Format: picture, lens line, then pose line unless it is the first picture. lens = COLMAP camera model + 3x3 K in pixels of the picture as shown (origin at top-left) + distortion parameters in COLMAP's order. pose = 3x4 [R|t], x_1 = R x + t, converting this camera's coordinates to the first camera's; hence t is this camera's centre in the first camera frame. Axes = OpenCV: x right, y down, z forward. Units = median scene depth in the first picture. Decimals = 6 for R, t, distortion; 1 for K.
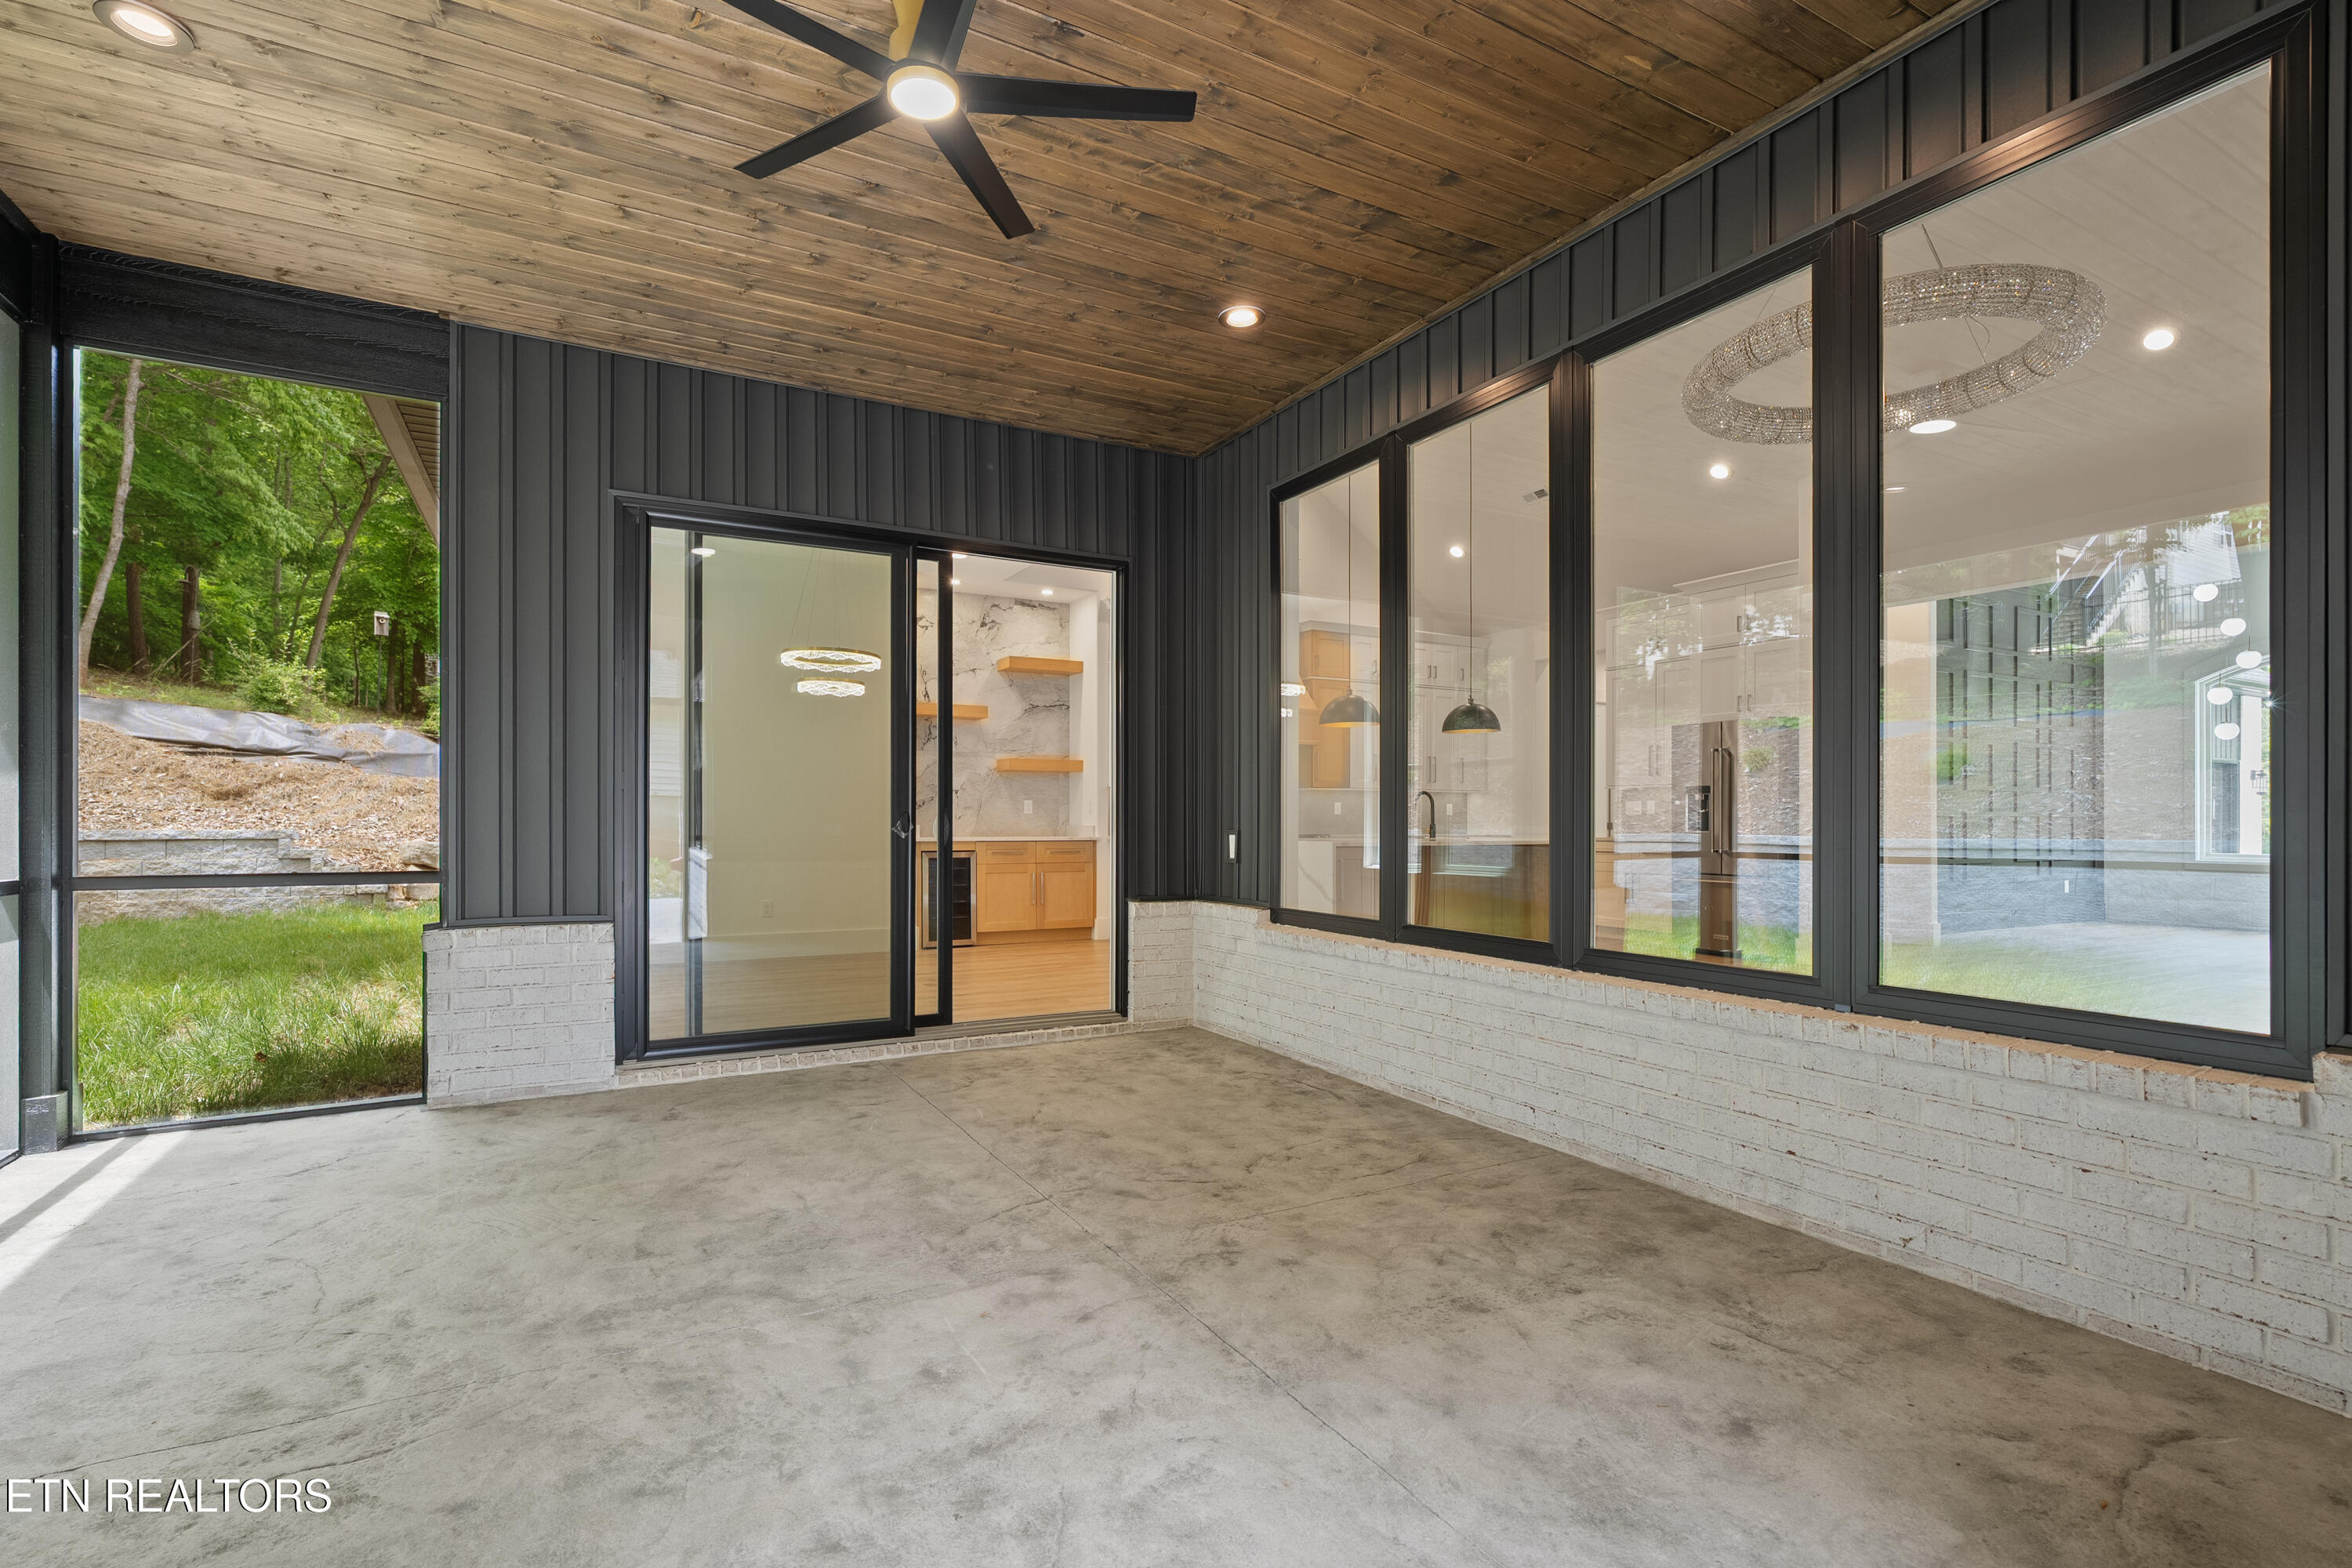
lens RADIAL K [[1082.4, 0, 1177.3], [0, 1082.4, 804.0], [0, 0, 1]] dist [-0.004074, 0.001539]
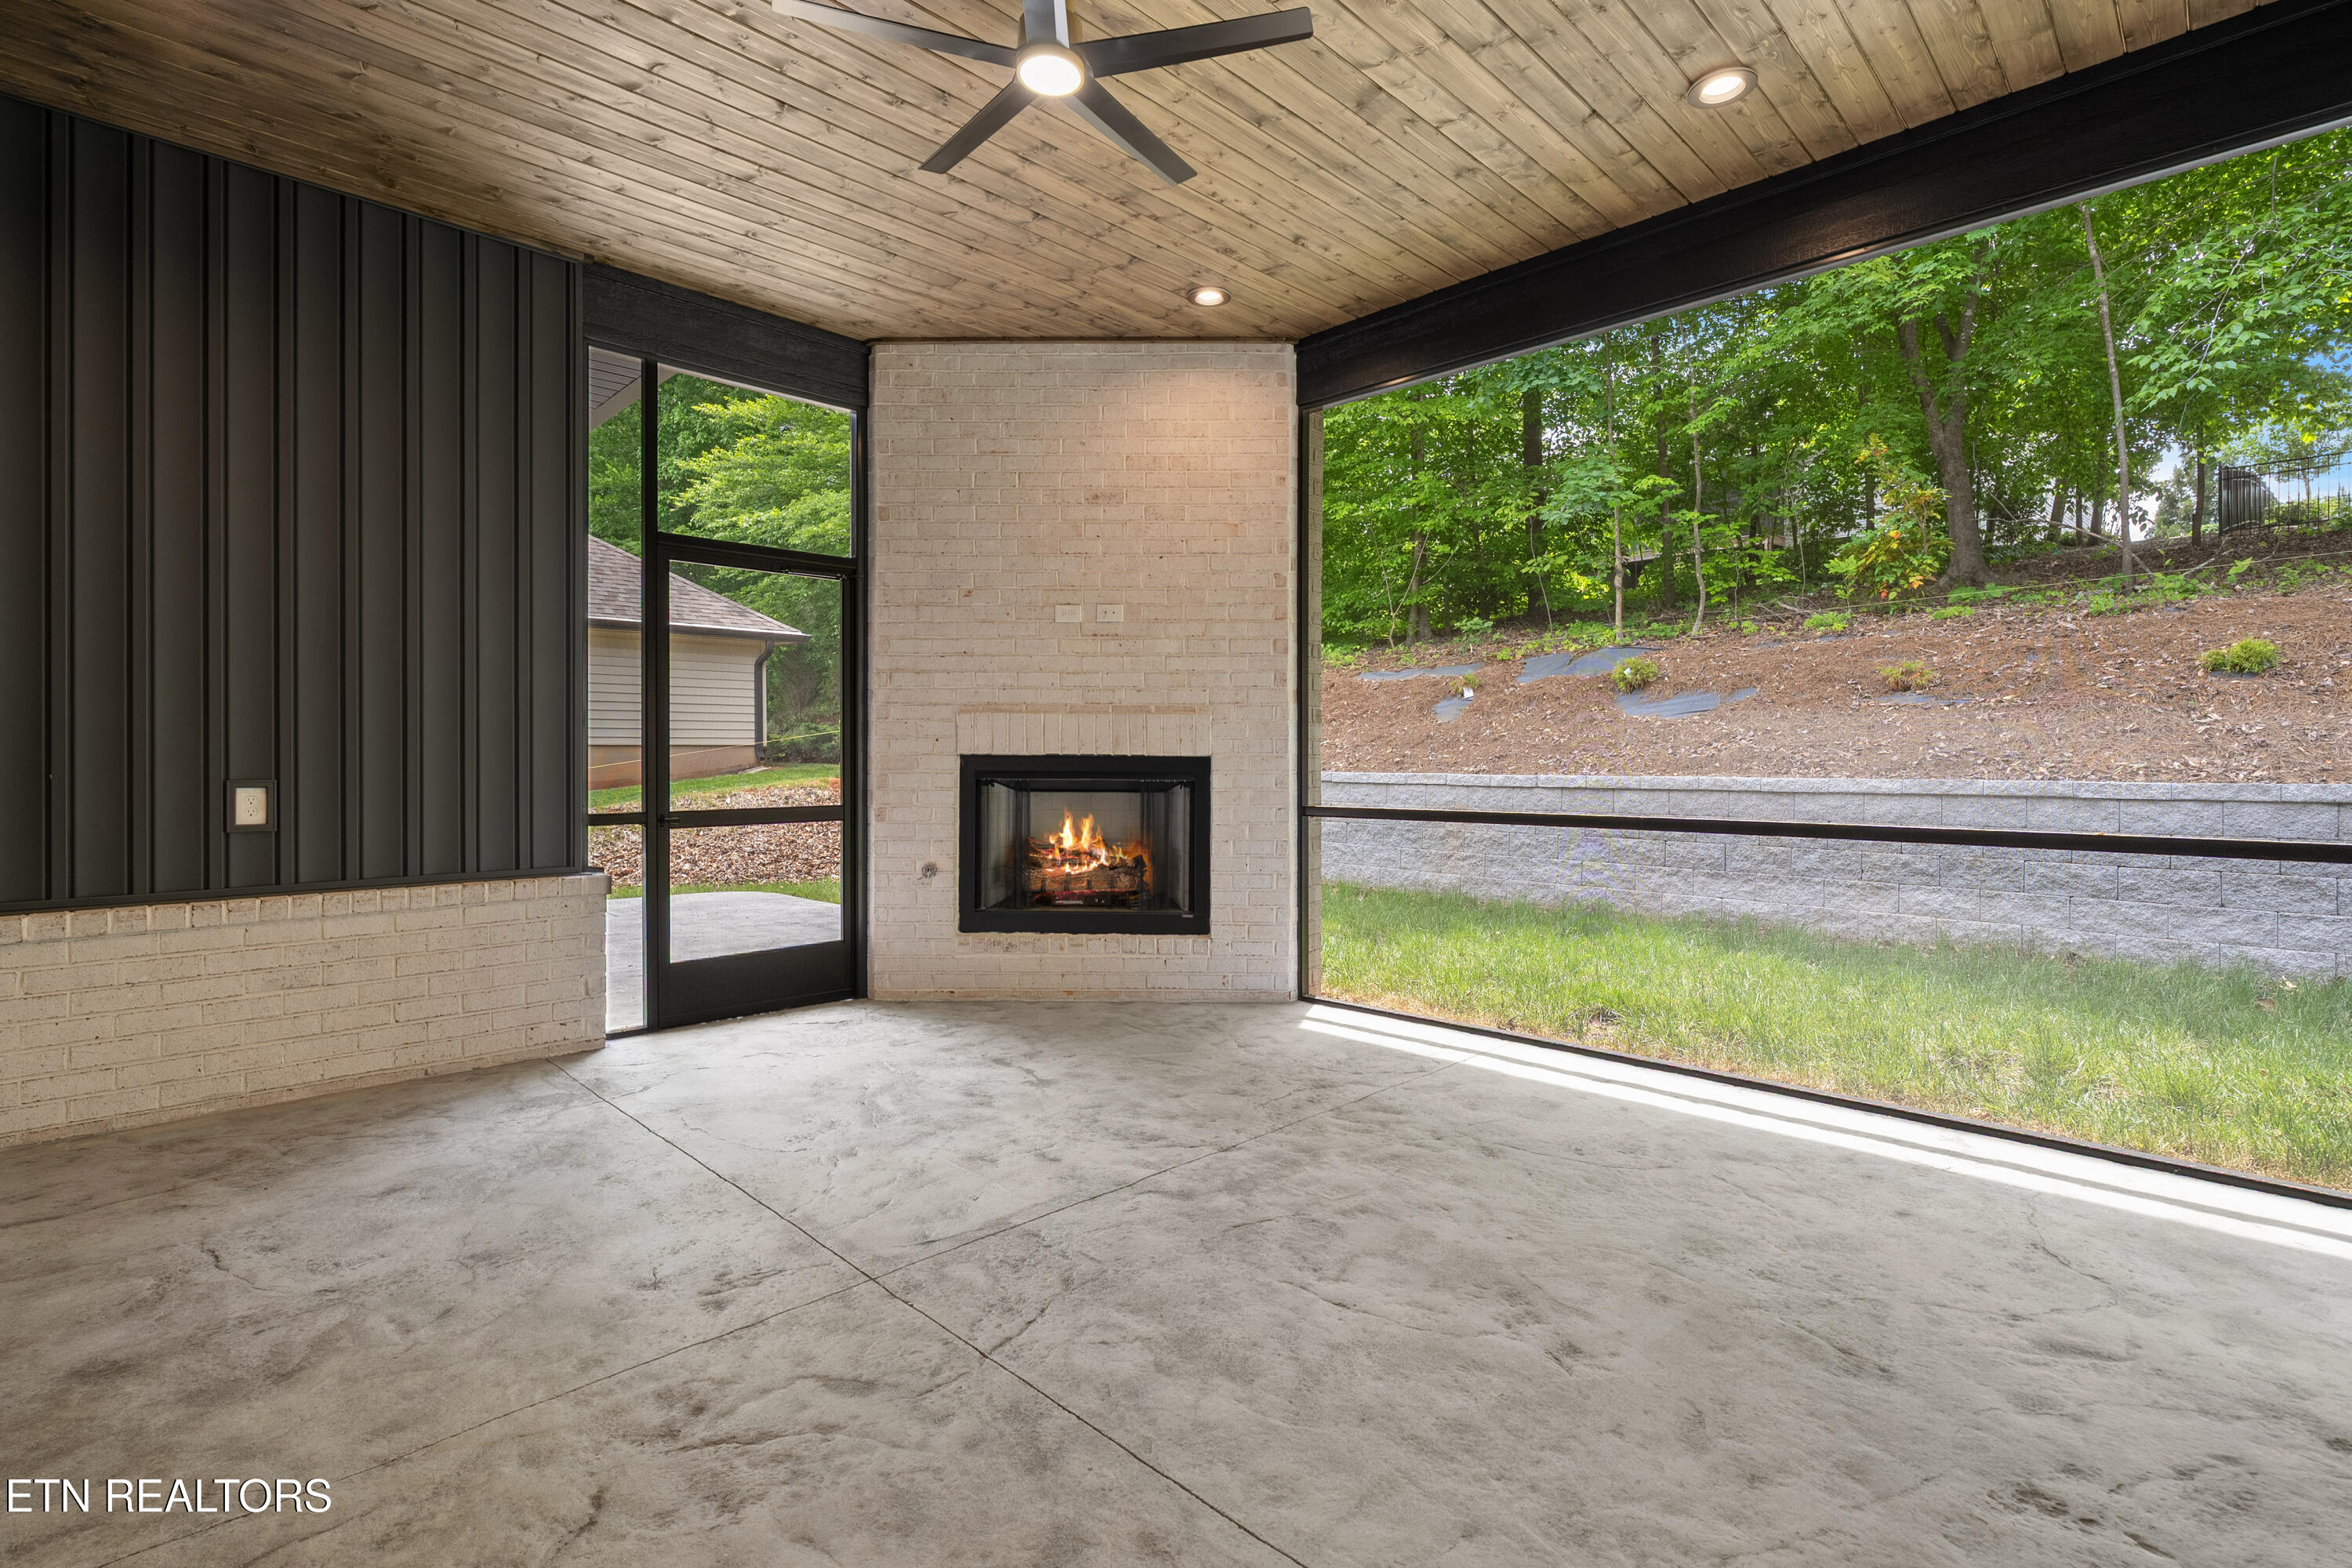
lens RADIAL K [[1082.4, 0, 1192.3], [0, 1082.4, 764.7], [0, 0, 1]] dist [-0.004074, 0.001539]
pose [[-0.958110, 0.003062, -0.286383, -0.068051], [0.004867, 0.999973, -0.005589, 0.019160], [0.286358, -0.006748, -0.958099, 2.031899]]
